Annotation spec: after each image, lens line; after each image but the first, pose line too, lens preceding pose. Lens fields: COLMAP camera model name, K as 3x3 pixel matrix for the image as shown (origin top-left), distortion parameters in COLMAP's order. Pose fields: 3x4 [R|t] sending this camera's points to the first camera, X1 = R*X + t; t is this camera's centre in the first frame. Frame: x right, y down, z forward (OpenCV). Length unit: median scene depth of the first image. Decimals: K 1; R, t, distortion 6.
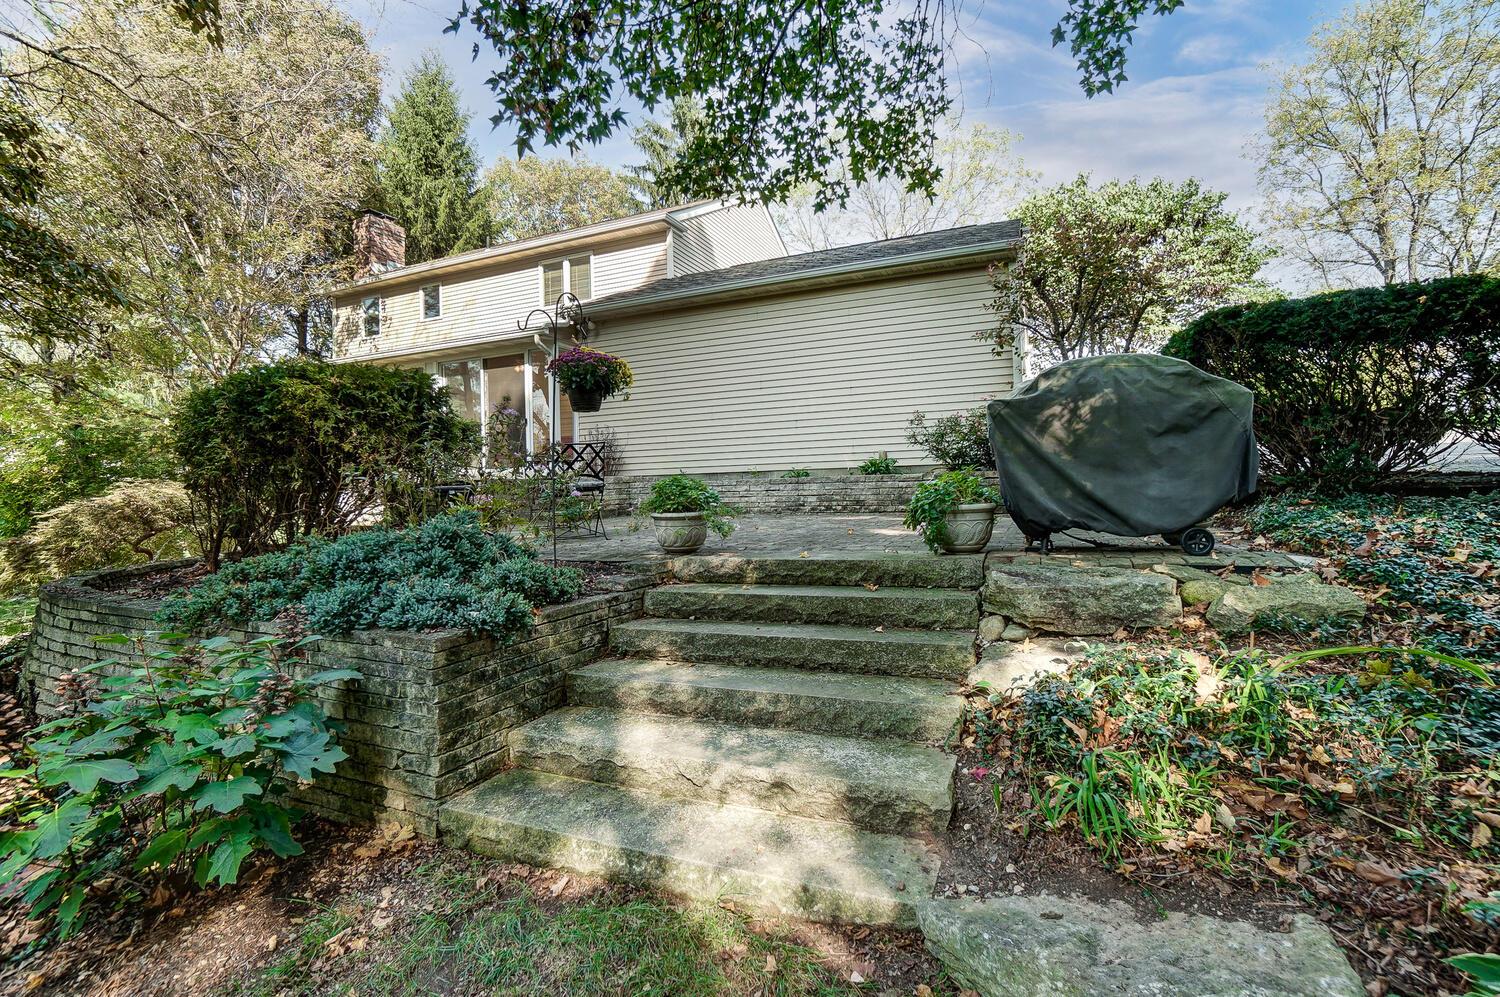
lens RADIAL K [[663.6, 0, 731.9], [0, 663.6, 494.3], [0, 0, 1]] dist [-0.064871, 0.024986]
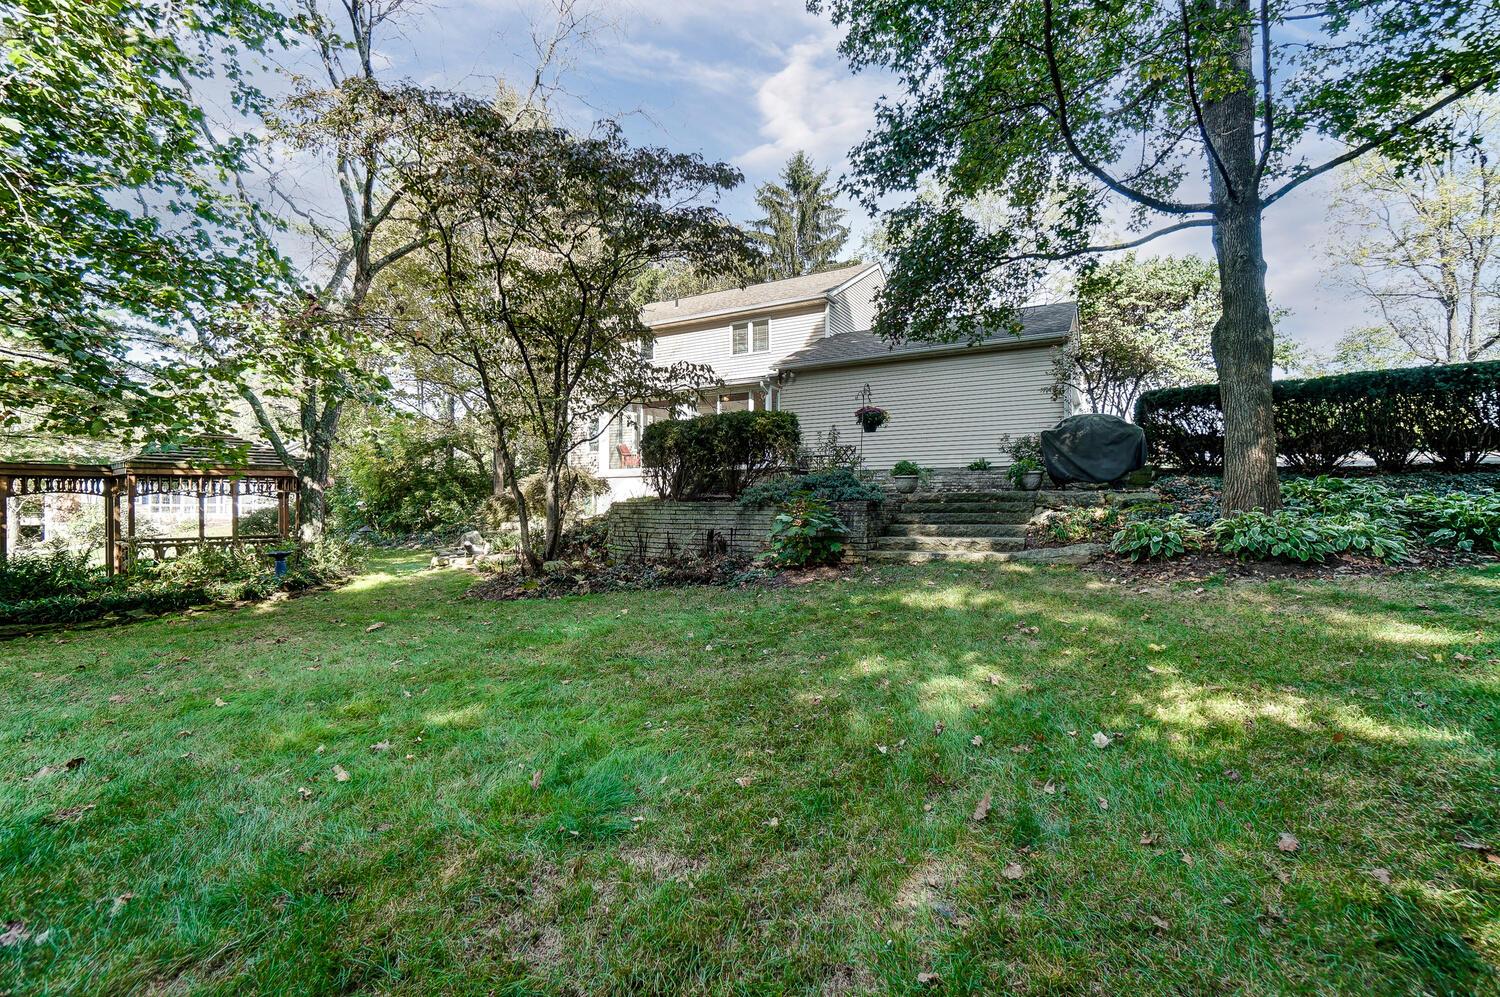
lens RADIAL K [[645.2, 0, 749.7], [0, 645.2, 515.4], [0, 0, 1]] dist [-0.060877, 0.021527]
pose [[0.996523, 0.022562, -0.080209, -0.213481], [-0.021699, 0.999697, 0.011623, 0.072675], [0.080447, -0.009842, 0.996710, -0.625978]]
